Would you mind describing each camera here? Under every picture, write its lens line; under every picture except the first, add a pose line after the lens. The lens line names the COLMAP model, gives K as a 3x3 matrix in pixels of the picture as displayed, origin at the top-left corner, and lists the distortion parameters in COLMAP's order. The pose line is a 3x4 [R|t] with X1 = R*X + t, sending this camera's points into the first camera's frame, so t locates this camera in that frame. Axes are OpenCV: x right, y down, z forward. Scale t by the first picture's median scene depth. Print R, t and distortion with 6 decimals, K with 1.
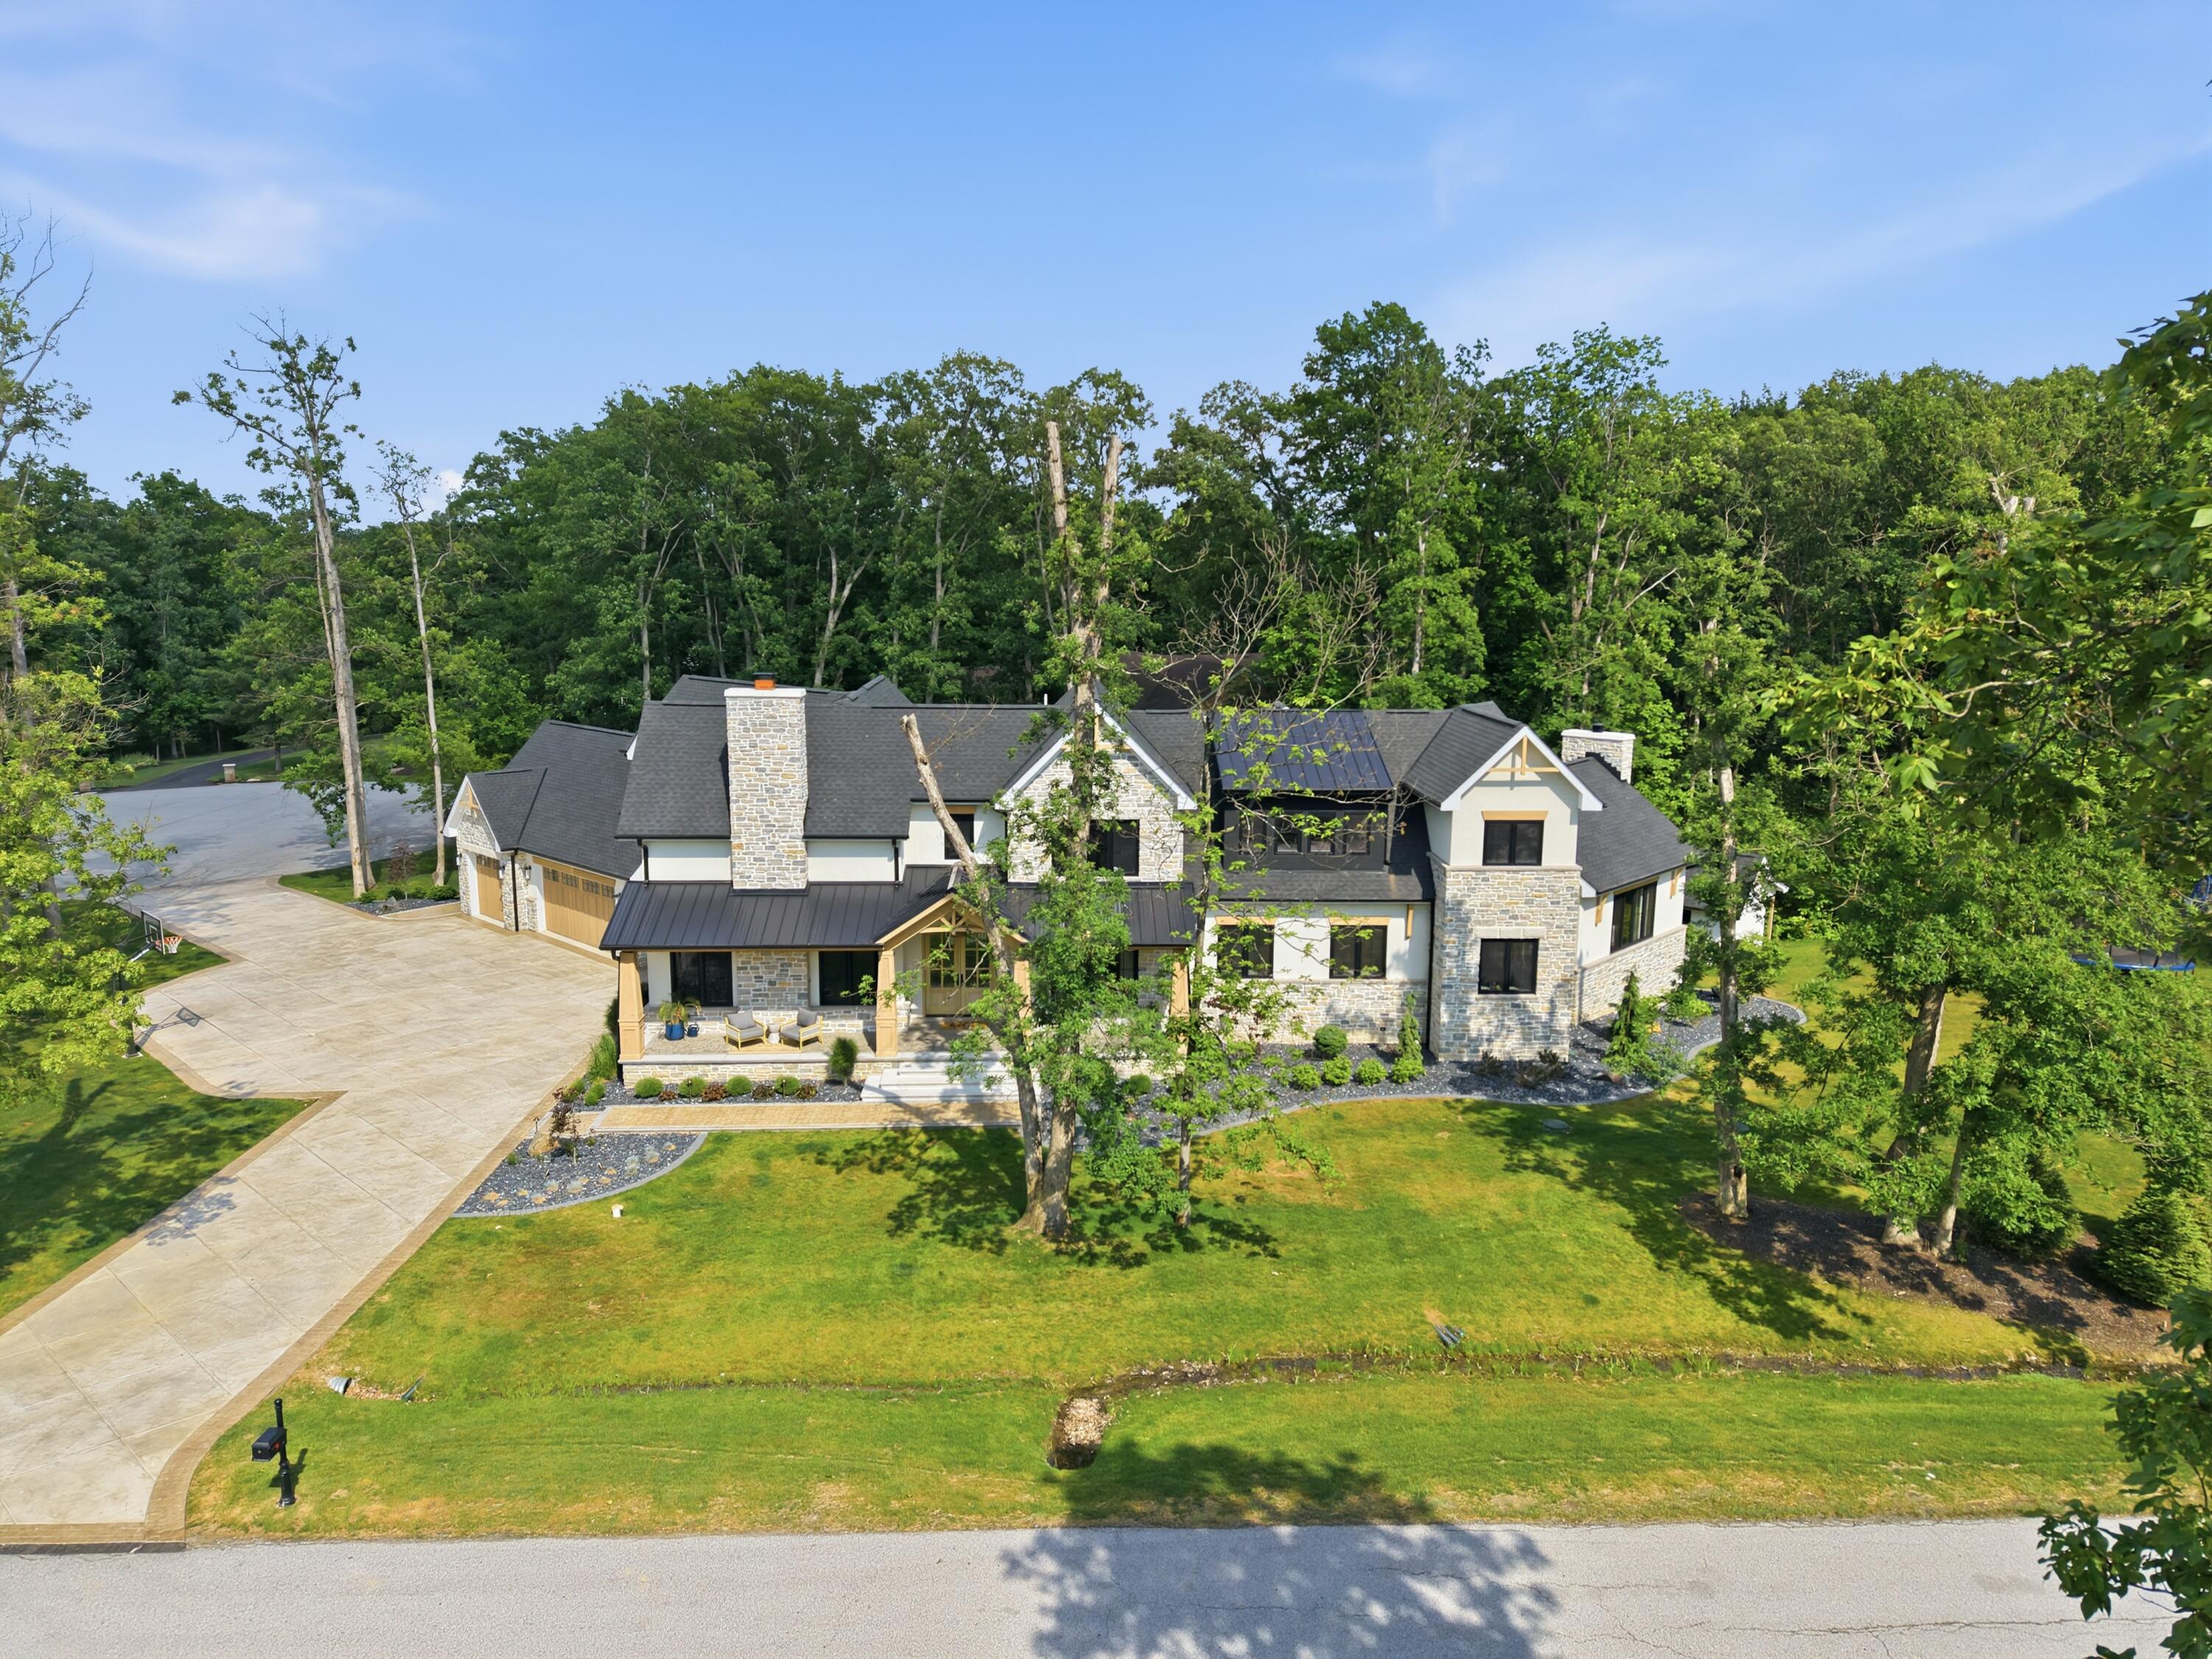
lens RADIAL K [[1478.6, 0, 1106.0], [0, 1478.6, 829.5], [0, 0, 1]] dist [0.054836, -0.063198]
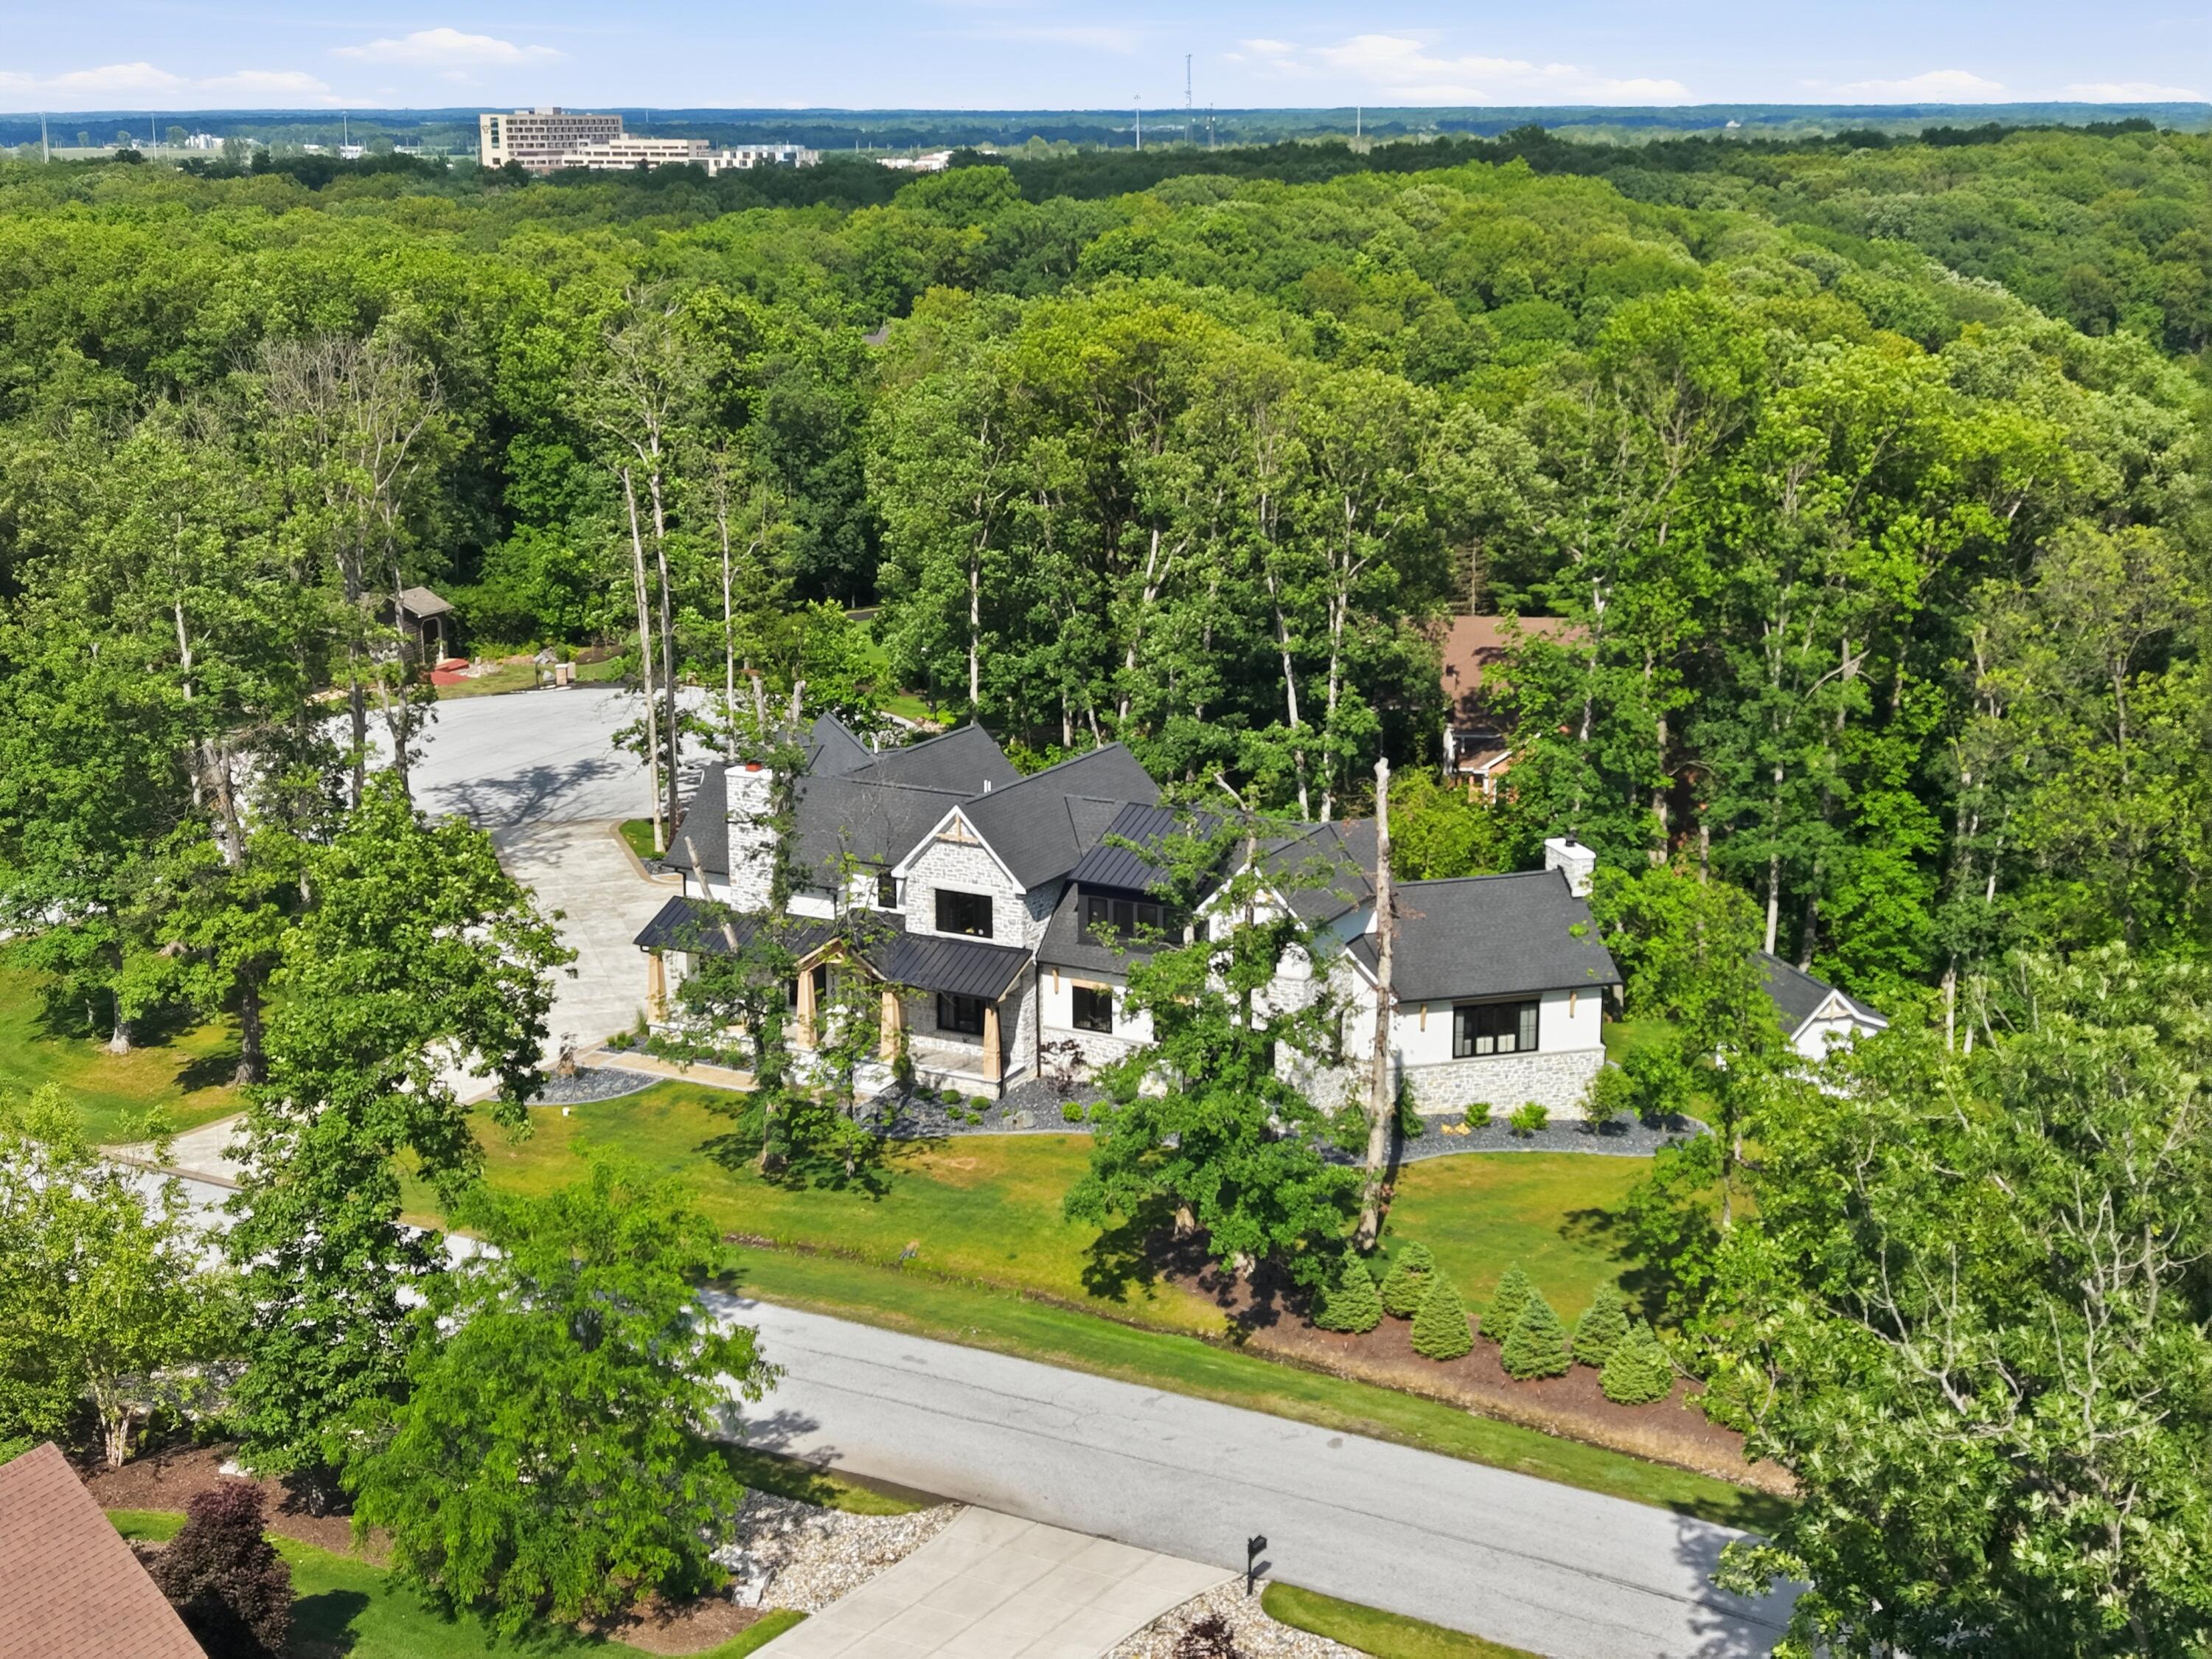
lens RADIAL K [[2949.4, 0, 1076.3], [0, 2949.4, 828.6], [0, 0, 1]] dist [0.040605, 0.064495]
pose [[0.861406, 0.110410, -0.495771, 1.375734], [-0.078441, 0.993295, 0.084918, -0.294451], [0.501823, -0.034260, 0.864292, -1.203811]]
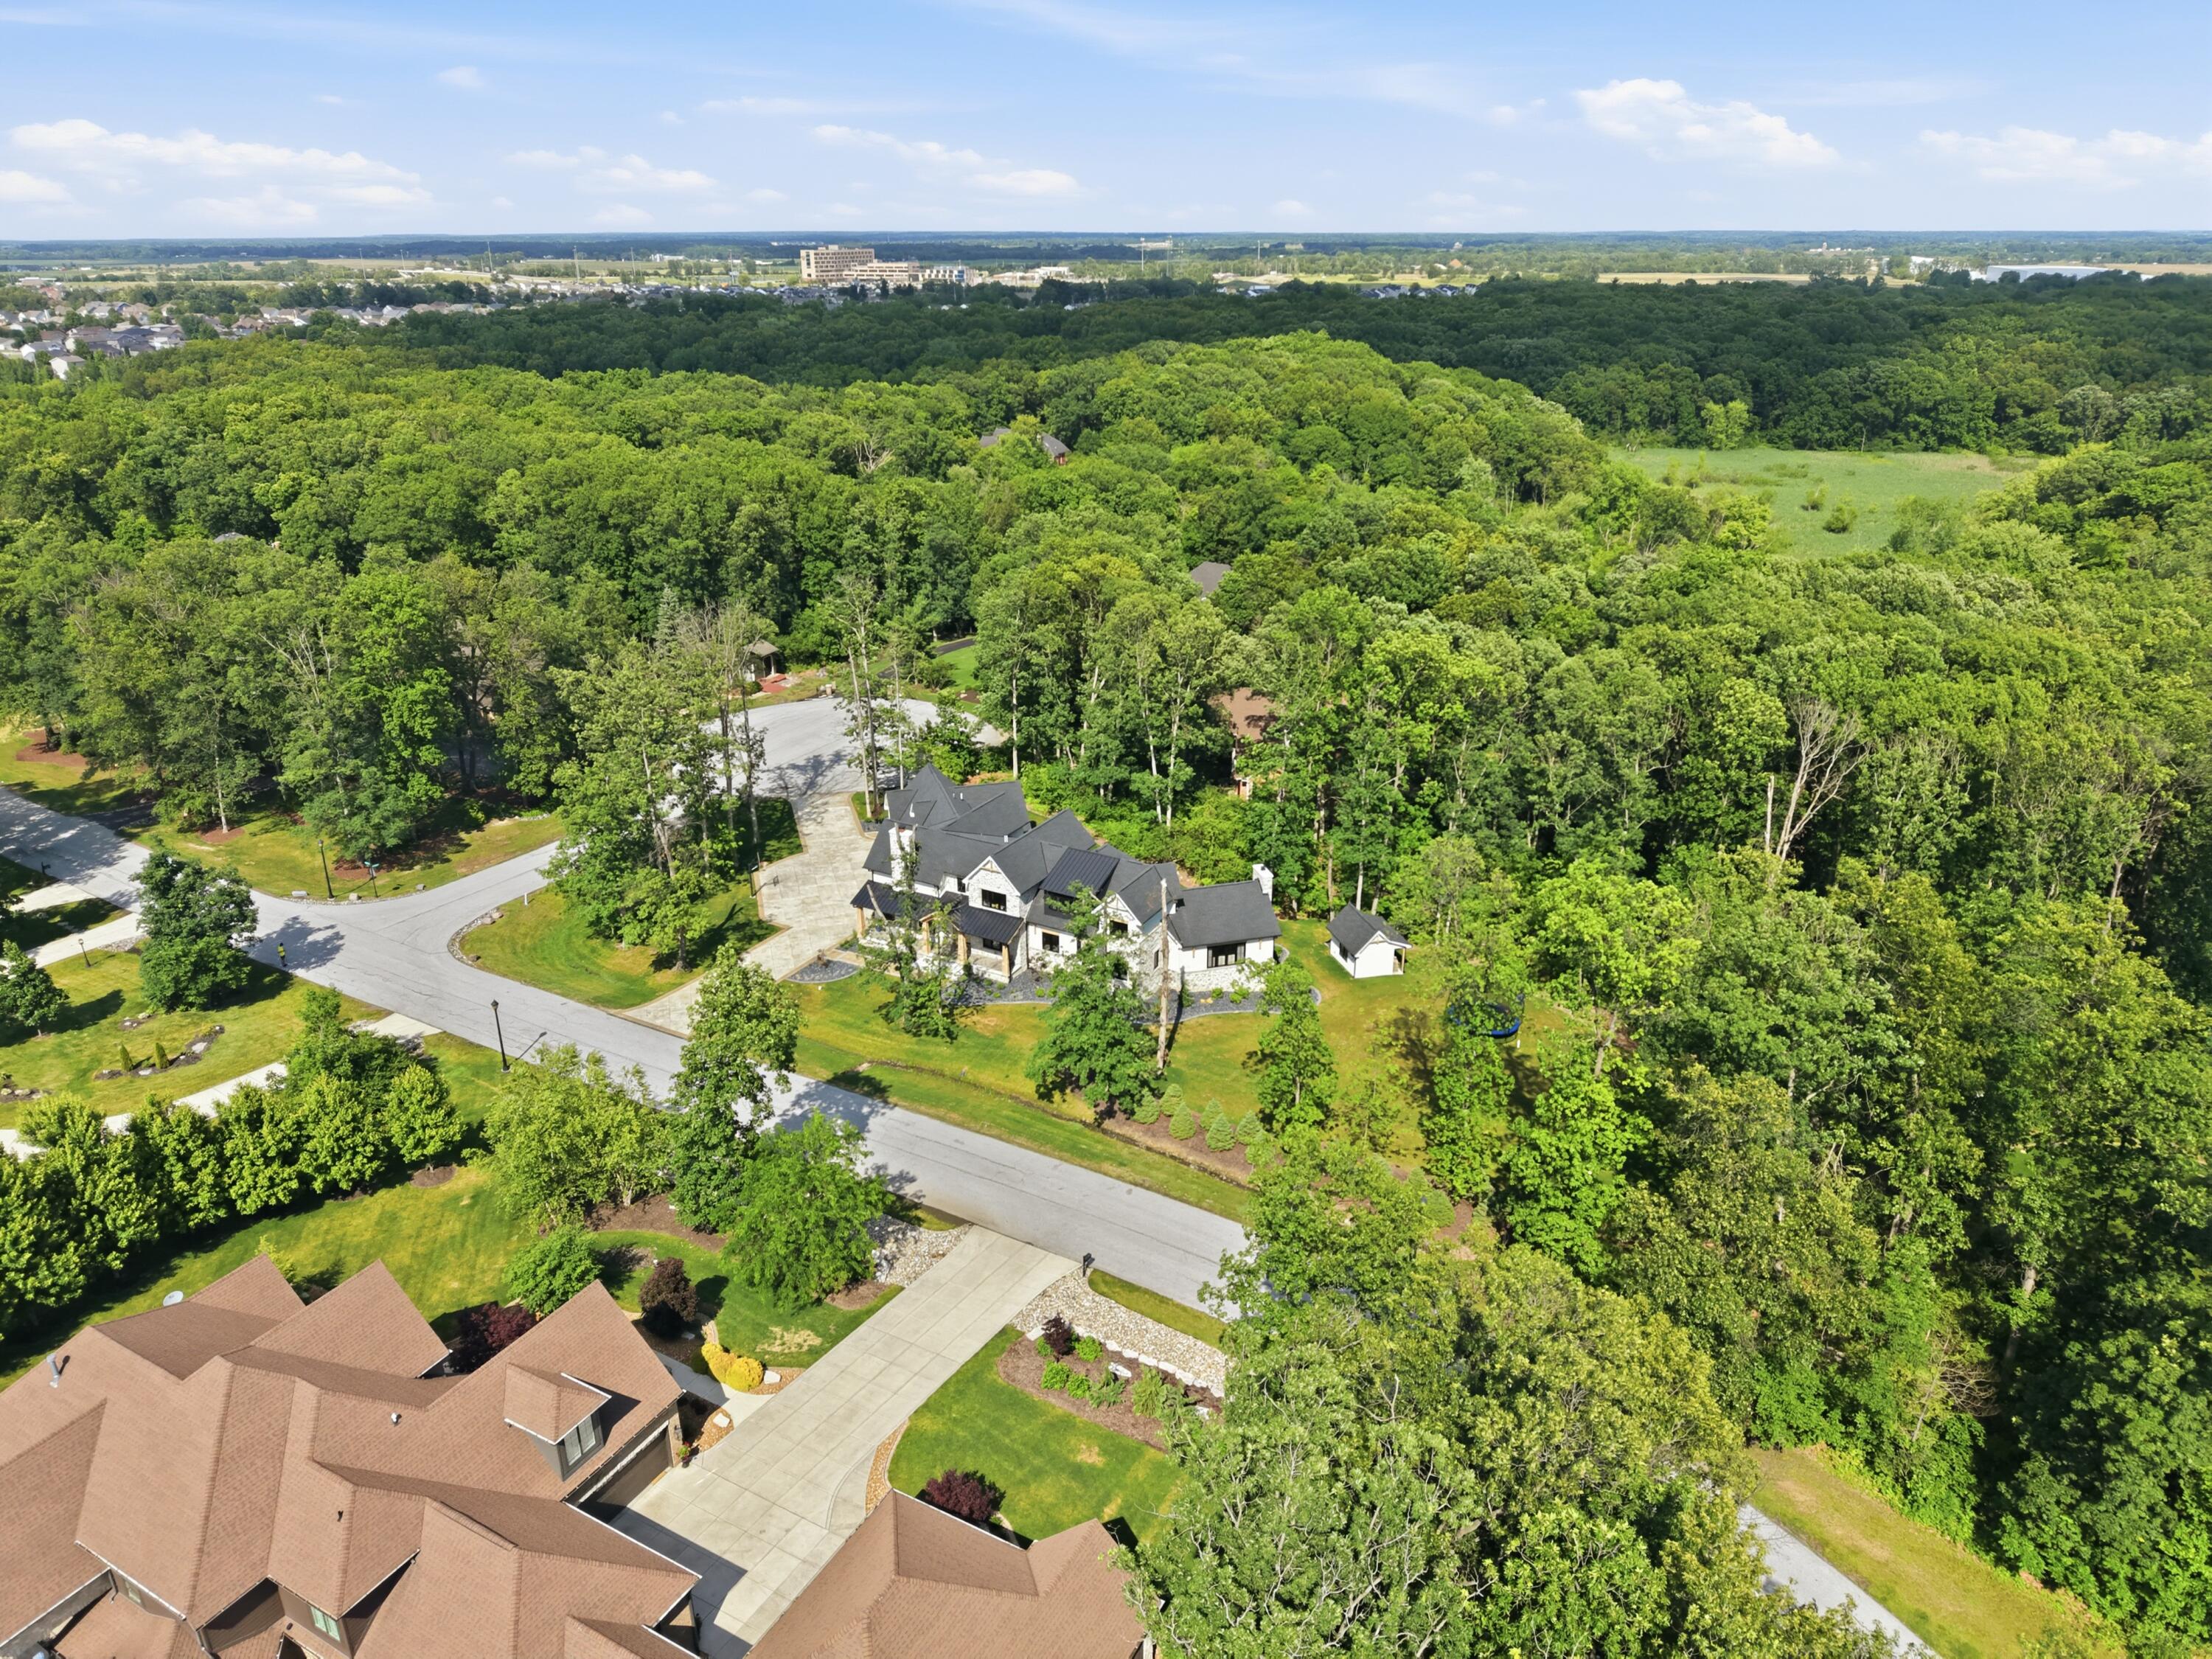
lens RADIAL K [[1478.6, 0, 1106.0], [0, 1478.6, 829.5], [0, 0, 1]] dist [0.054836, -0.063198]
pose [[0.857543, 0.189488, -0.478241, 1.589764], [-0.082796, 0.968405, 0.235237, -0.847815], [0.507706, -0.162129, 0.846138, -1.373843]]
